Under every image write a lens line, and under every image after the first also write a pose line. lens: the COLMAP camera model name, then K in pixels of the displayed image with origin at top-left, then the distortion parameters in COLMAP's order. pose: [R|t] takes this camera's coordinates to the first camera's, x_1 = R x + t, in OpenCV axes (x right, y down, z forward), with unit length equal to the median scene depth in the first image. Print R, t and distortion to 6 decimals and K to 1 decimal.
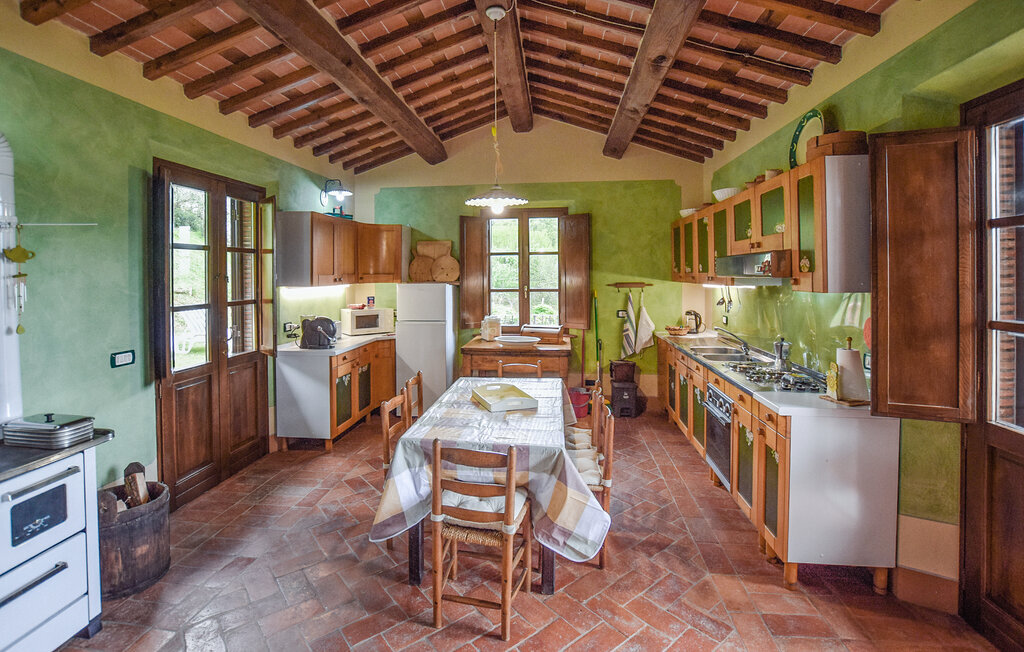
lens RADIAL K [[469.2, 0, 517.6], [0, 469.2, 269.9], [0, 0, 1]] dist [-0.032768, 0.003680]
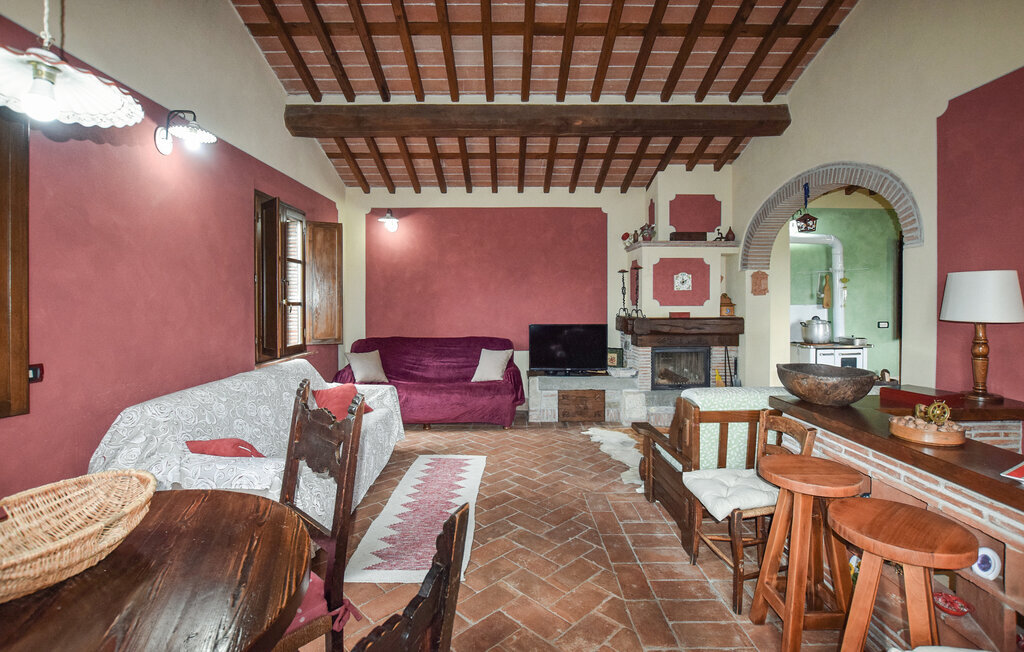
lens RADIAL K [[469.2, 0, 523.8], [0, 469.2, 299.4], [0, 0, 1]] dist [-0.032768, 0.003680]
pose [[0.112067, 0.020240, -0.993494, 0.963493], [0.006111, 0.999760, 0.021057, 0.008389], [0.993682, -0.008431, 0.111916, -0.821120]]
